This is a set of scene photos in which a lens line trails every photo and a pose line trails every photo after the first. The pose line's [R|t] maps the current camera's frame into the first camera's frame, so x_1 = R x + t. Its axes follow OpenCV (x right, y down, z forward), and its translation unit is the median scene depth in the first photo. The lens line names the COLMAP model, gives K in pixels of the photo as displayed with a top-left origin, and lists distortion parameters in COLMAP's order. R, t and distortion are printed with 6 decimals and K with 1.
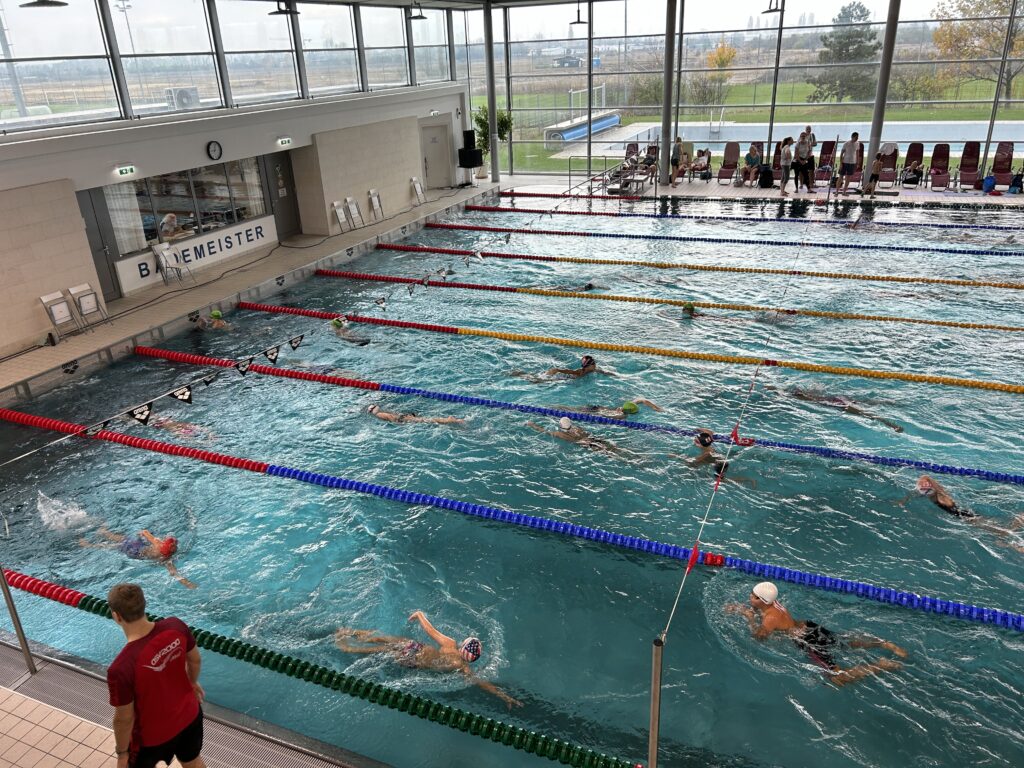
lens RADIAL K [[773.2, 0, 510.5], [0, 773.2, 387.0], [0, 0, 1]] dist [0.010523, -0.003693]
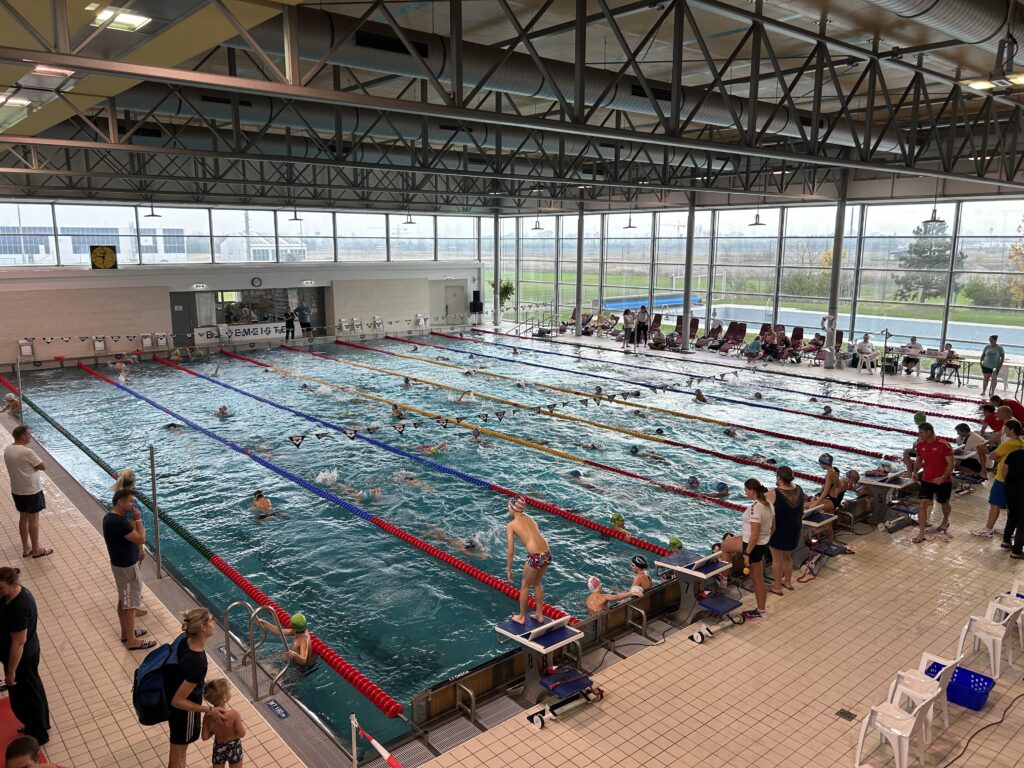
lens RADIAL K [[773.2, 0, 512.4], [0, 773.2, 383.0], [0, 0, 1]] dist [0.010523, -0.003693]
pose [[0.899898, 0.123369, -0.418287, 0.662476], [-0.212565, 0.961584, -0.173701, 0.091249], [0.380789, 0.245226, 0.891551, -0.281417]]
